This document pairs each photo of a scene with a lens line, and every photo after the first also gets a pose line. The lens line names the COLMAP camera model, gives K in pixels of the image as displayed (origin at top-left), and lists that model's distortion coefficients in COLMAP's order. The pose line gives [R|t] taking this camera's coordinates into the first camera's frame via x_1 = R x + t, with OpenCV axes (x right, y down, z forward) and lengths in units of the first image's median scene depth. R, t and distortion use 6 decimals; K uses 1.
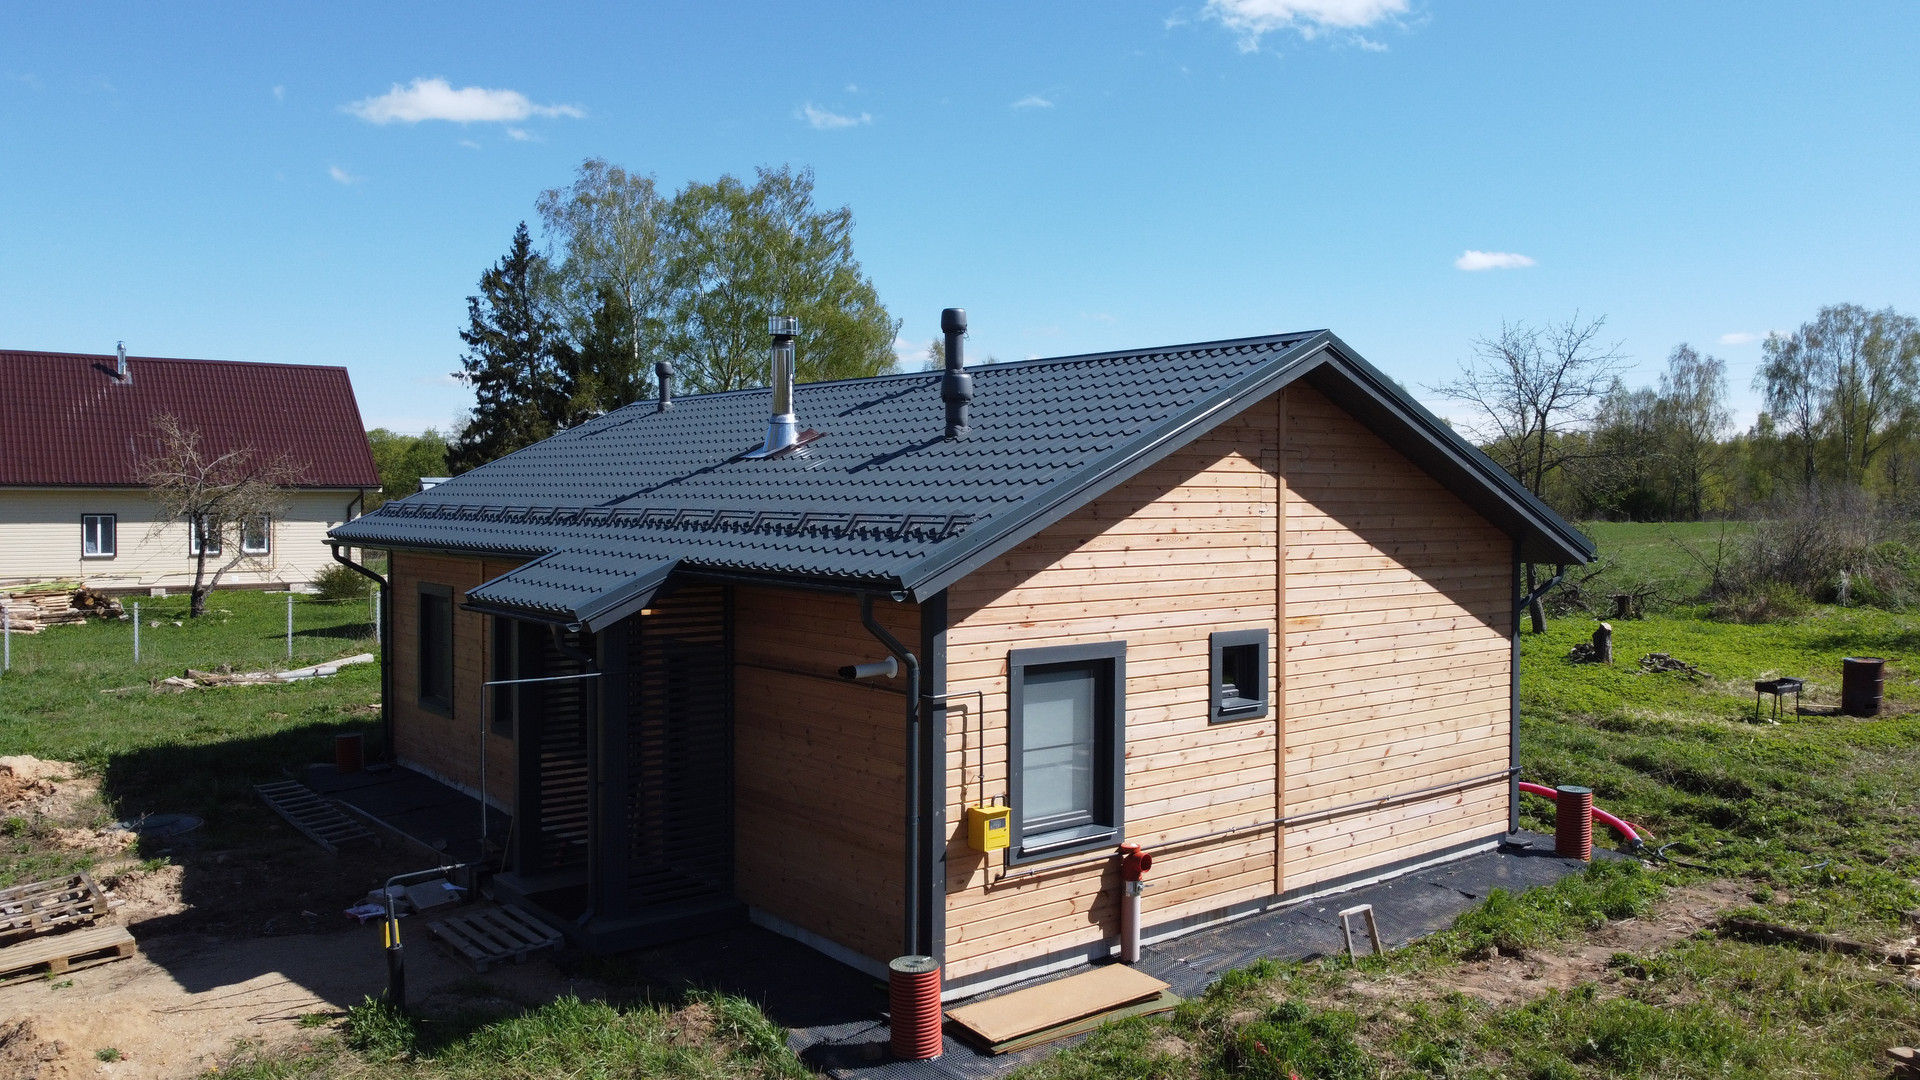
lens RADIAL K [[1442.5, 0, 960.0], [0, 1442.5, 540.0], [0, 0, 1]] dist [-0.008111, -0.001544]
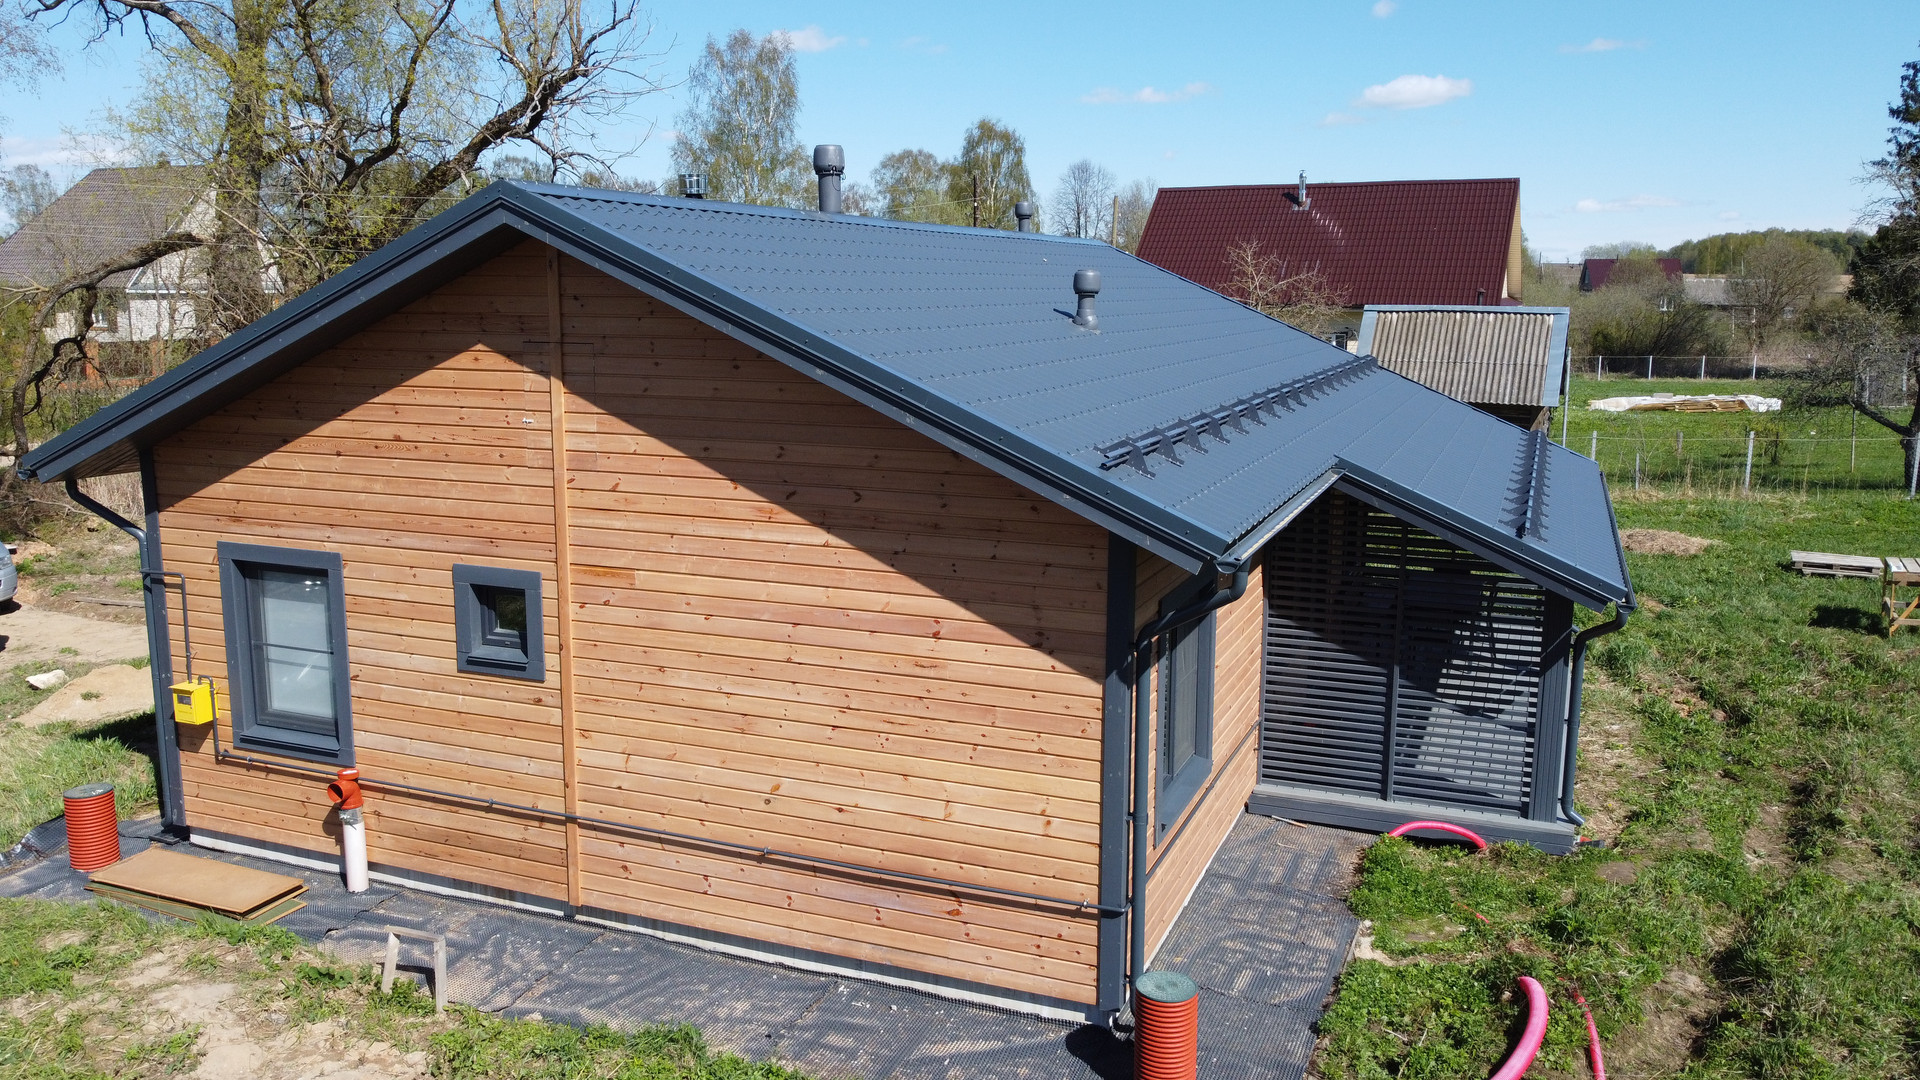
lens RADIAL K [[1459.8, 0, 960.0], [0, 1459.8, 540.0], [0, 0, 1]] dist [-0.003293, -0.001087]
pose [[0.480612, 0.149435, -0.864107, 0.999184], [-0.030645, 0.987634, 0.153753, -0.083968], [0.876398, -0.047415, 0.479248, 0.819547]]
